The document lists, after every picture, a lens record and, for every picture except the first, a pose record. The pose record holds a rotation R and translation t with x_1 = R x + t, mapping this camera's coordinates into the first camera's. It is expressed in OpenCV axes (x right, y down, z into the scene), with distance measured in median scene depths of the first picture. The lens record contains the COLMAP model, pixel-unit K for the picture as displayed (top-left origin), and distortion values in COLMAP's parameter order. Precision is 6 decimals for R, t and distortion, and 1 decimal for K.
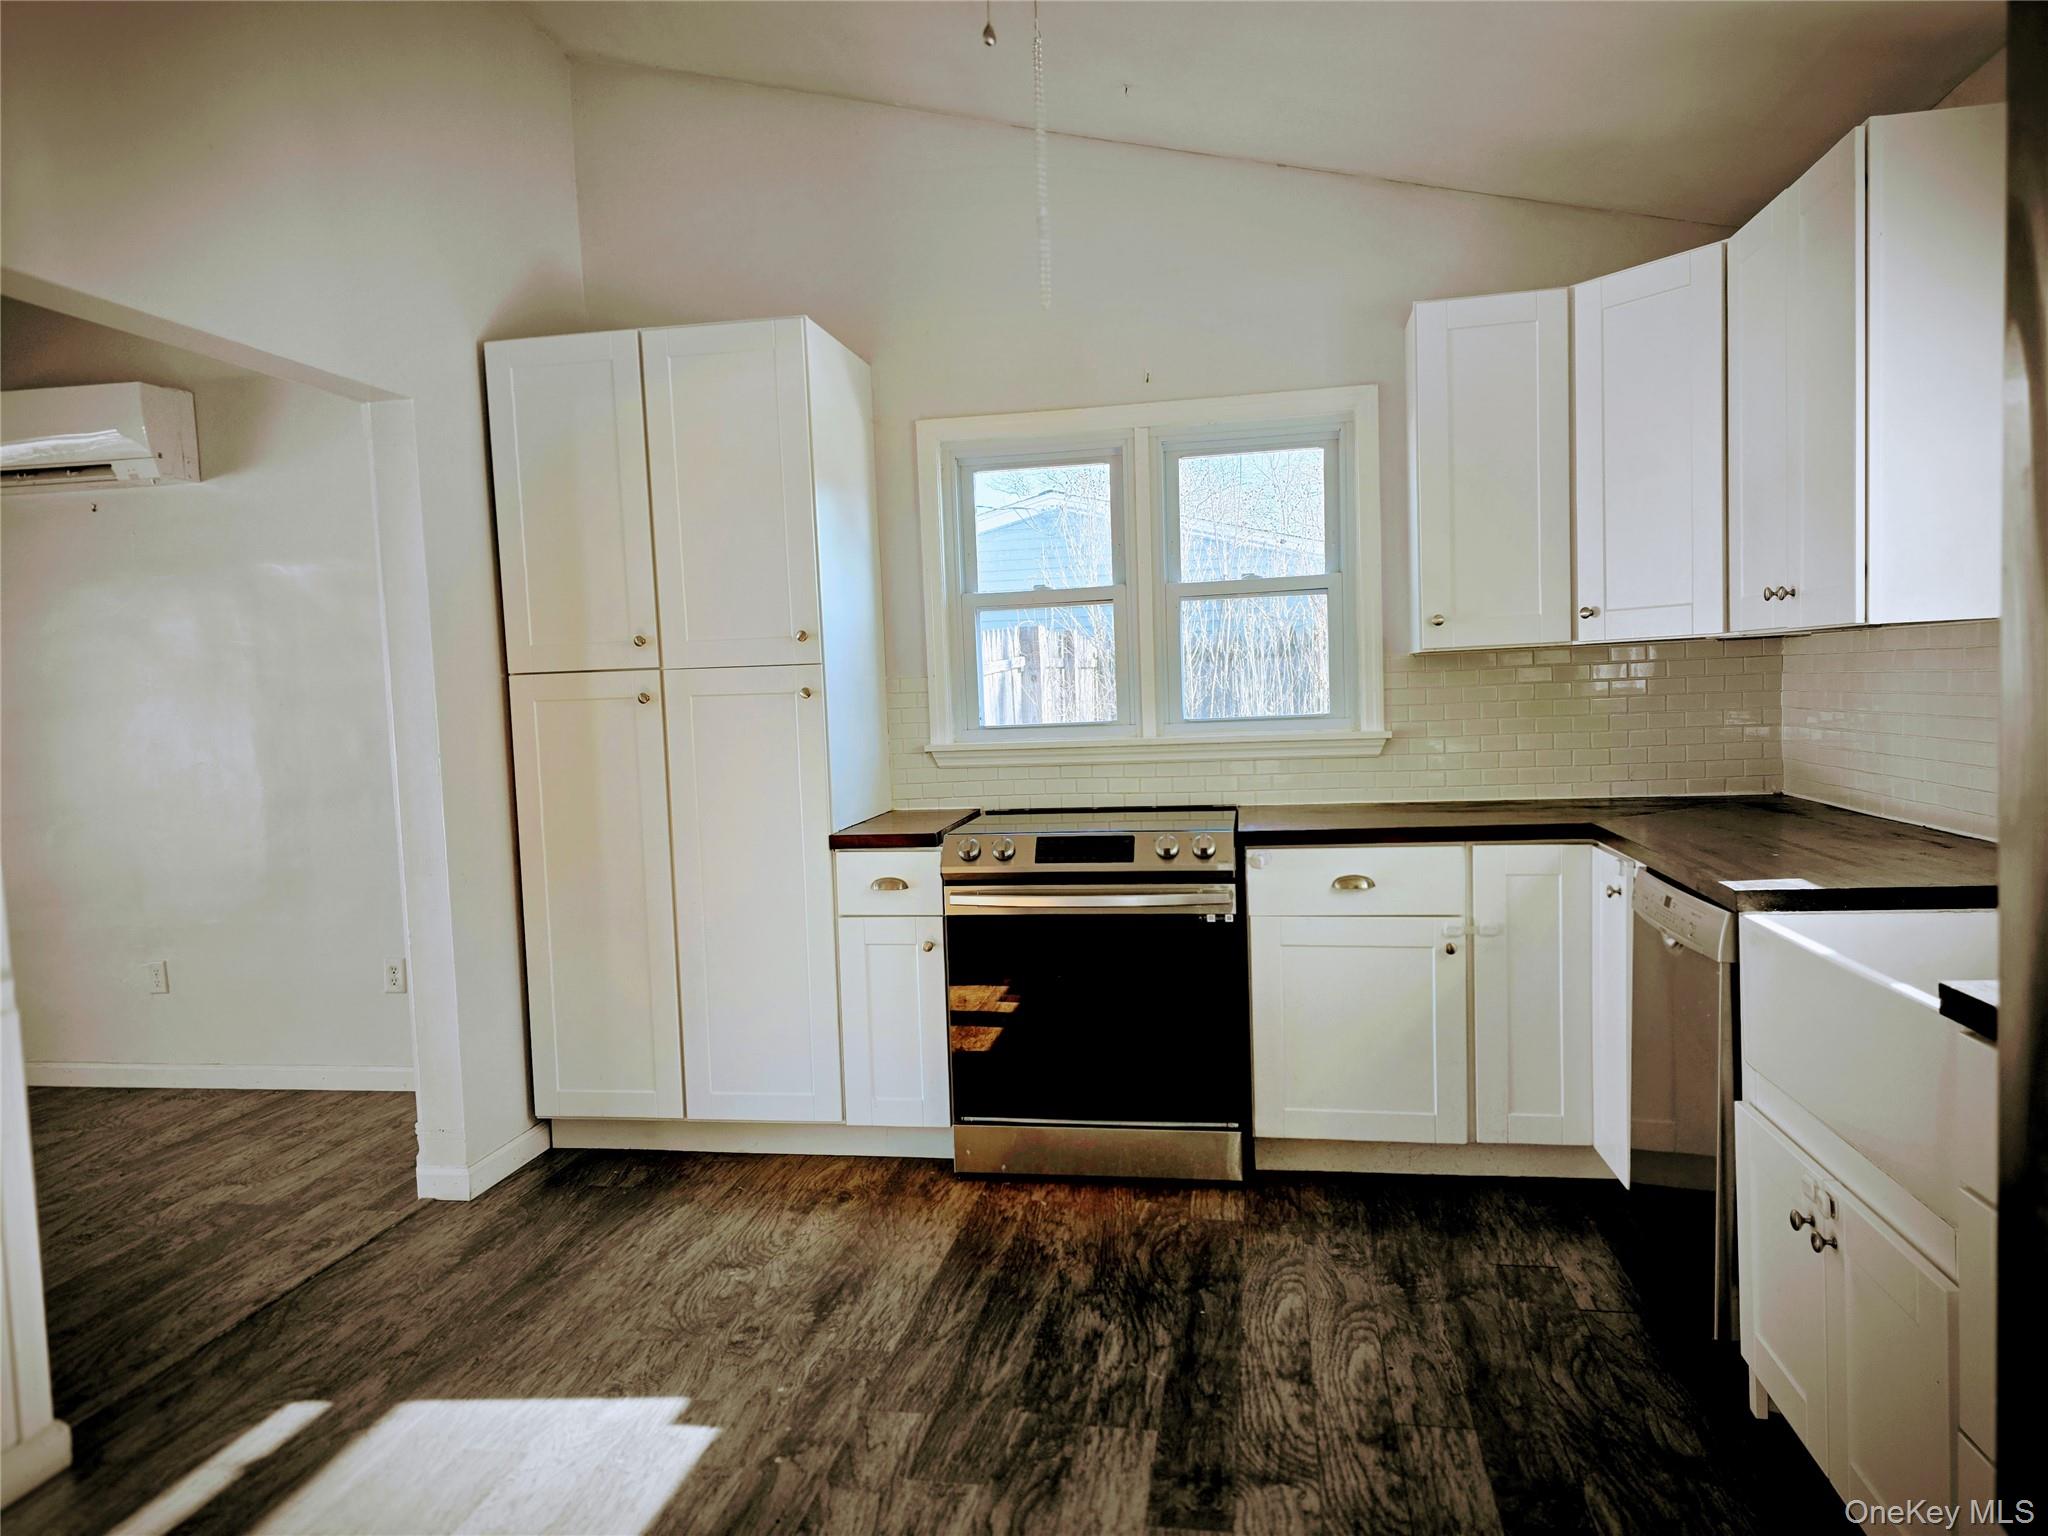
lens RADIAL K [[1358.6, 0, 1024.0], [0, 1358.6, 768.0], [0, 0, 1]] dist [0.094923, -0.097145]
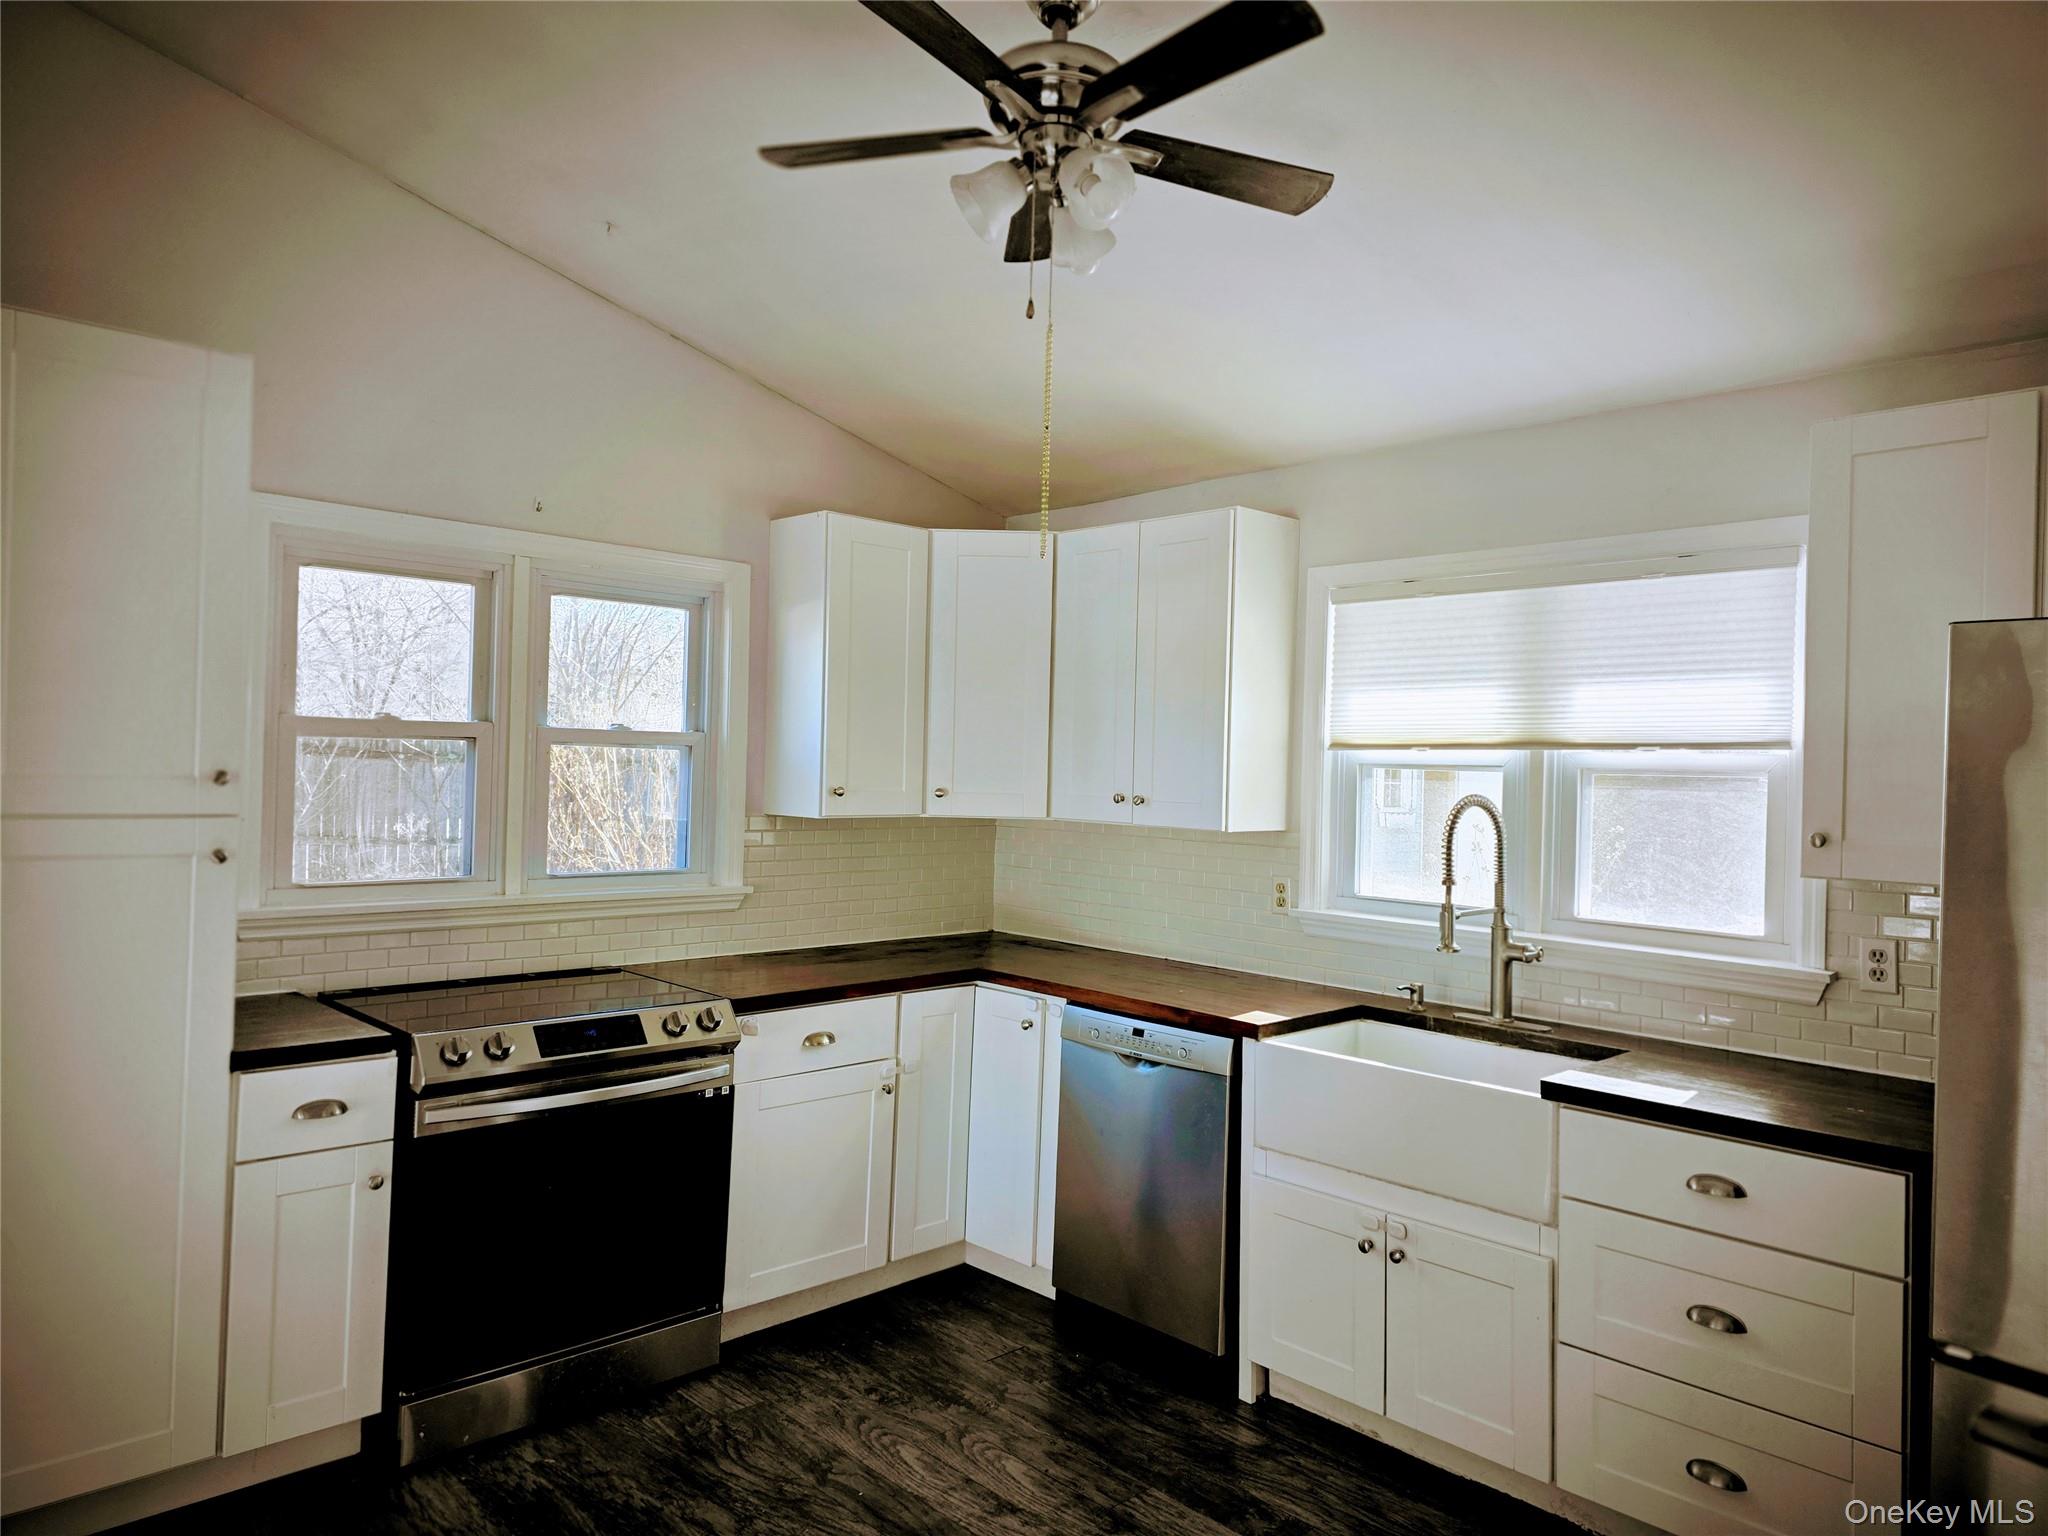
lens RADIAL K [[1358.6, 0, 1024.0], [0, 1358.6, 768.0], [0, 0, 1]] dist [0.094923, -0.097145]
pose [[0.589082, 0.054556, 0.806230, -0.524160], [0.000215, 0.997708, -0.067670, -0.054045], [-0.808074, 0.040036, 0.587720, 0.231312]]
